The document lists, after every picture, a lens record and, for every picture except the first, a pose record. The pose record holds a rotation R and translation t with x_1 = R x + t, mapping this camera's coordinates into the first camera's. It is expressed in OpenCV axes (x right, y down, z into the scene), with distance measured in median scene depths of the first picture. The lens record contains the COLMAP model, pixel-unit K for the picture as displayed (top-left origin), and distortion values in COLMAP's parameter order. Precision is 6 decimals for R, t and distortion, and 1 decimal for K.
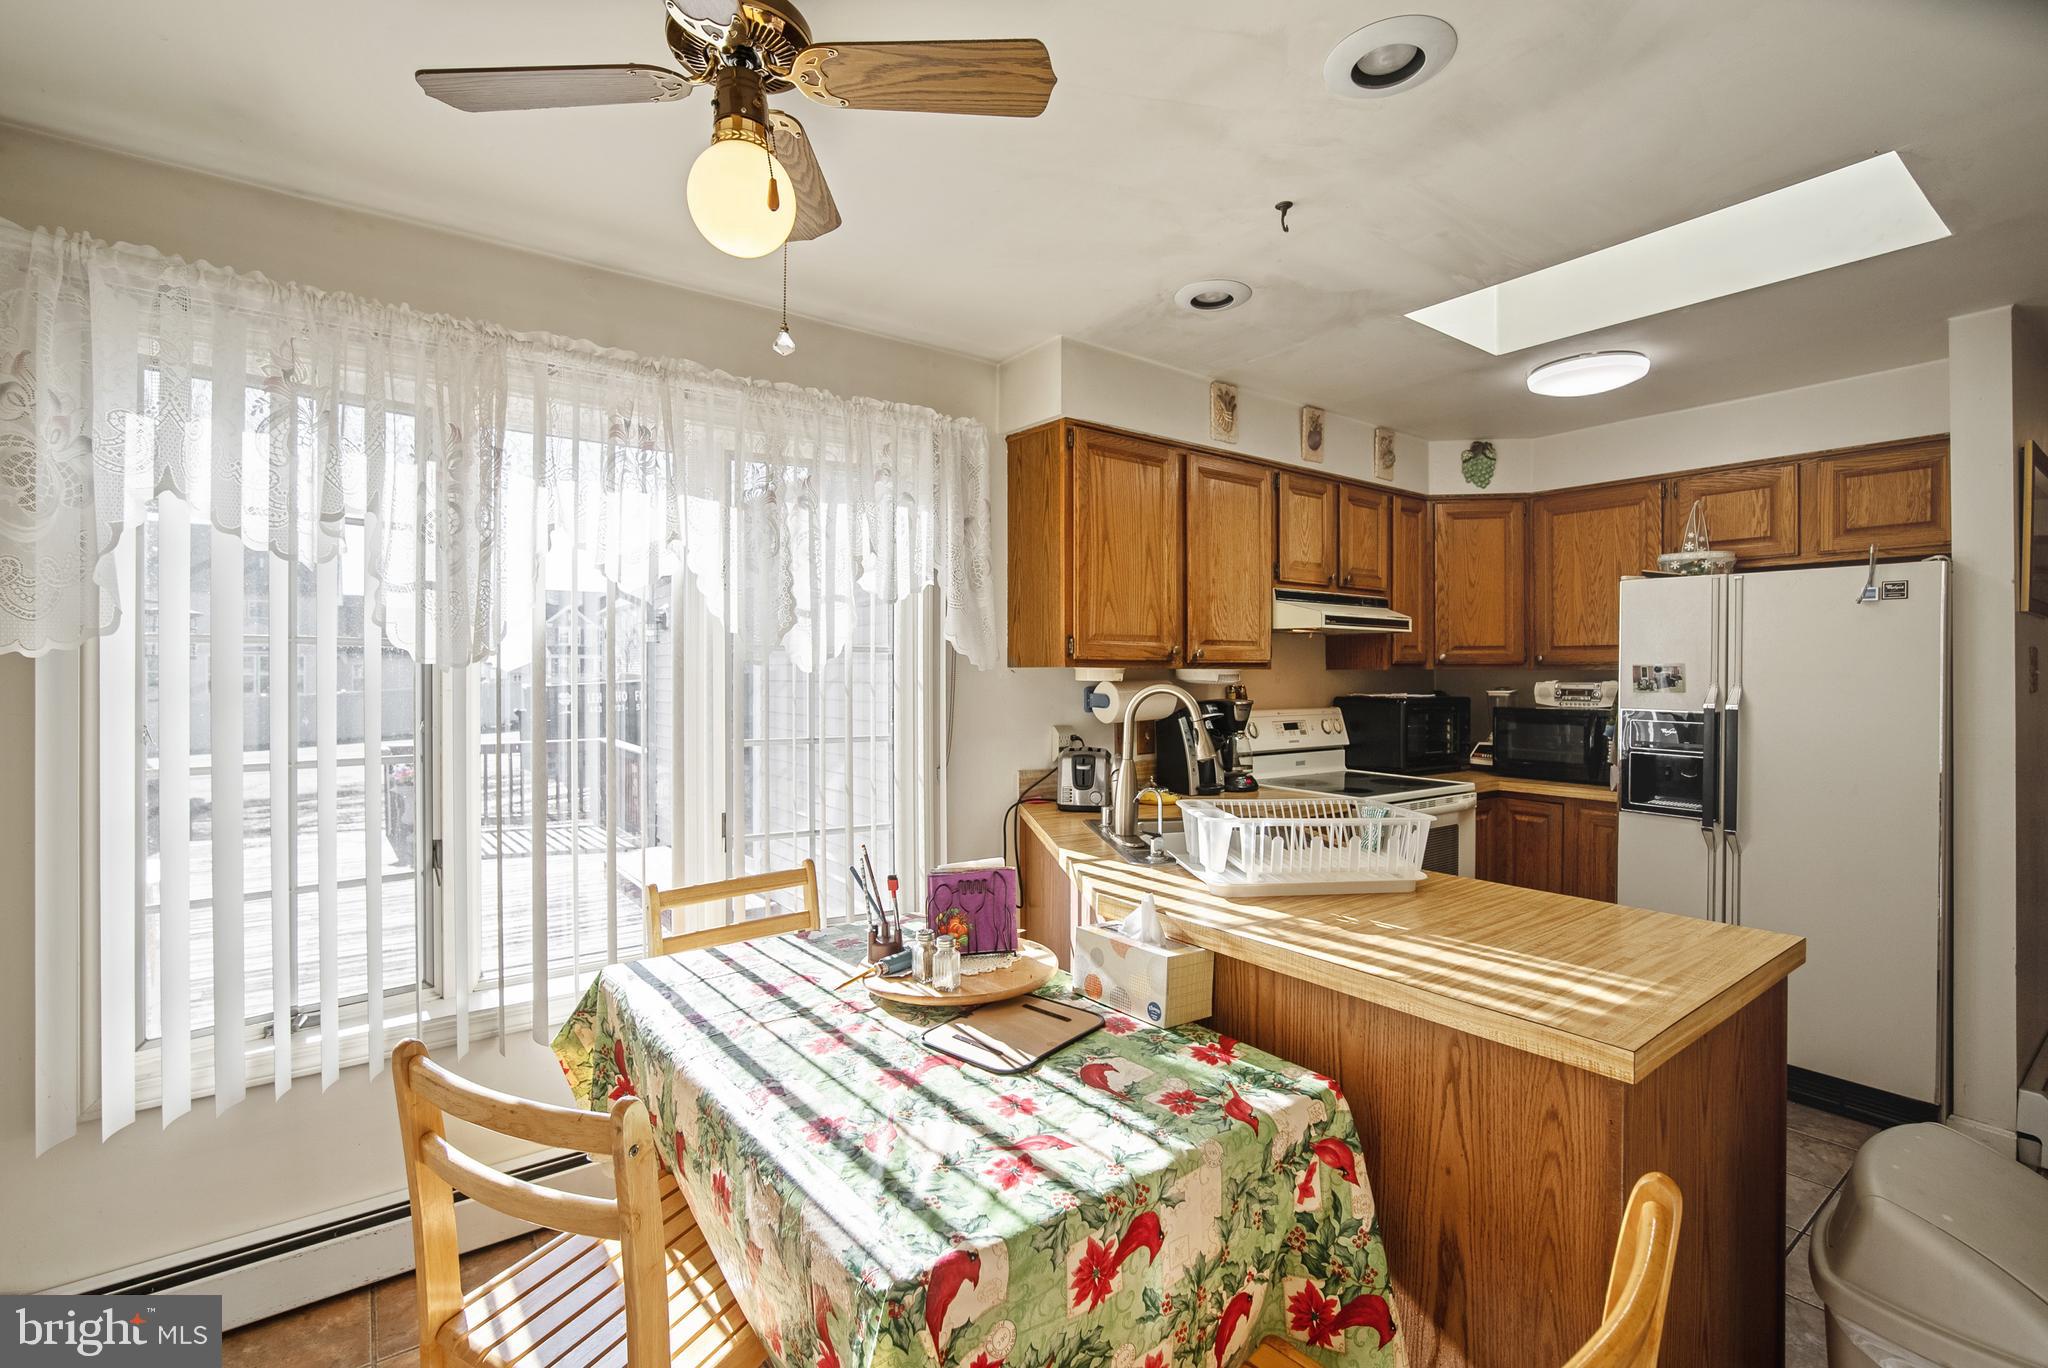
lens RADIAL K [[901.0, 0, 1031.1], [0, 901.0, 675.9], [0, 0, 1]] dist [-0.014040, 0.004939]
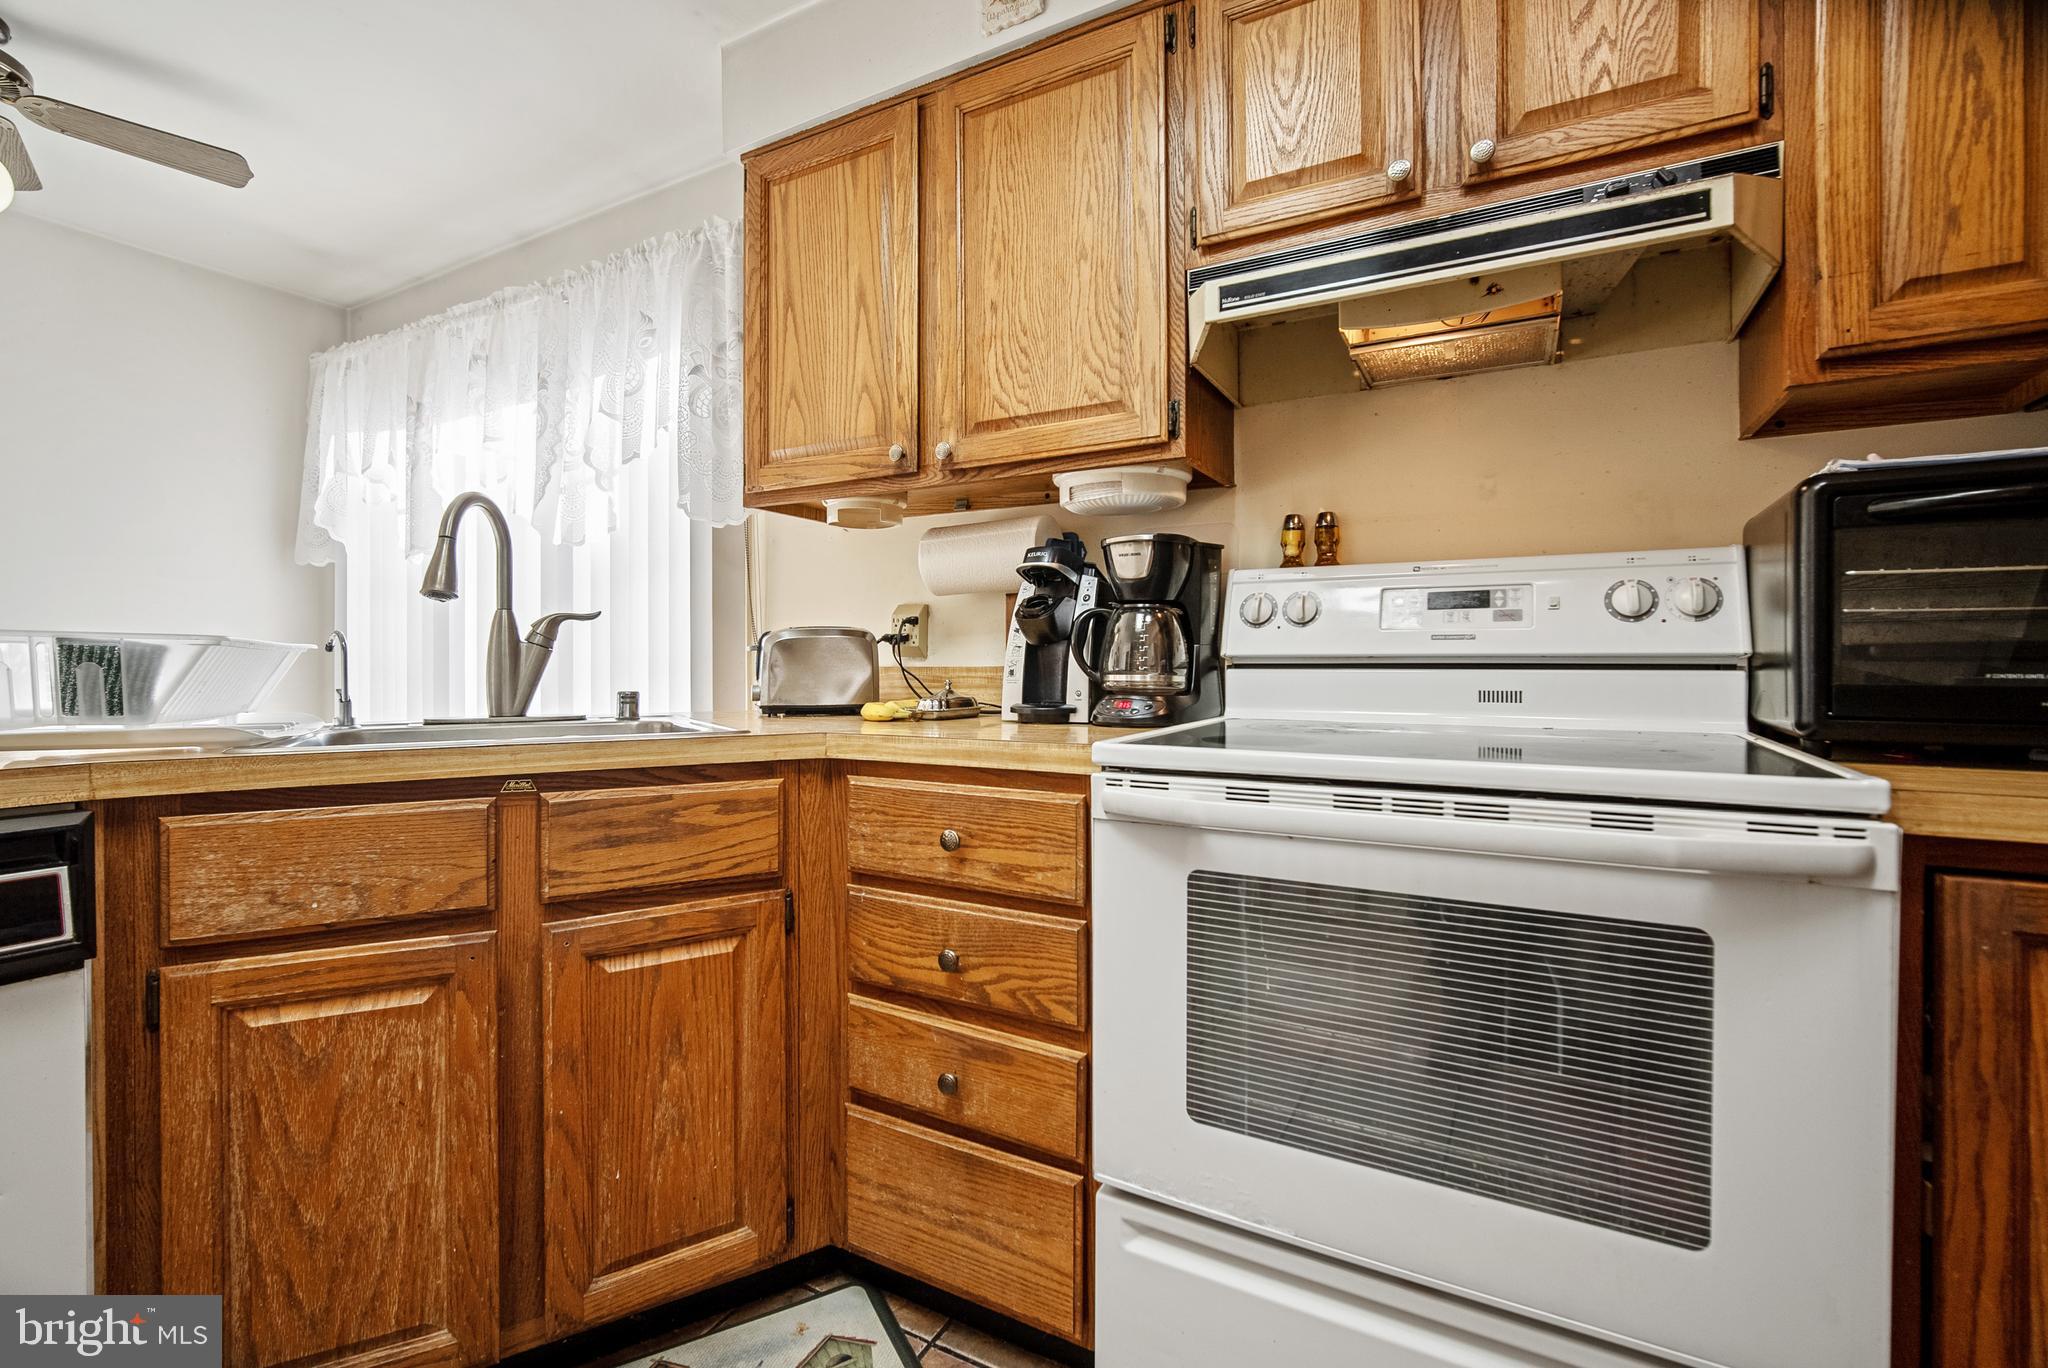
lens RADIAL K [[901.0, 0, 1013.9], [0, 901.0, 665.6], [0, 0, 1]] dist [-0.014040, 0.004939]
pose [[0.406647, 0.000568, -0.913585, 0.624812], [-0.003430, 0.999994, -0.000905, 0.094314], [0.913579, 0.003502, 0.406647, 0.732482]]
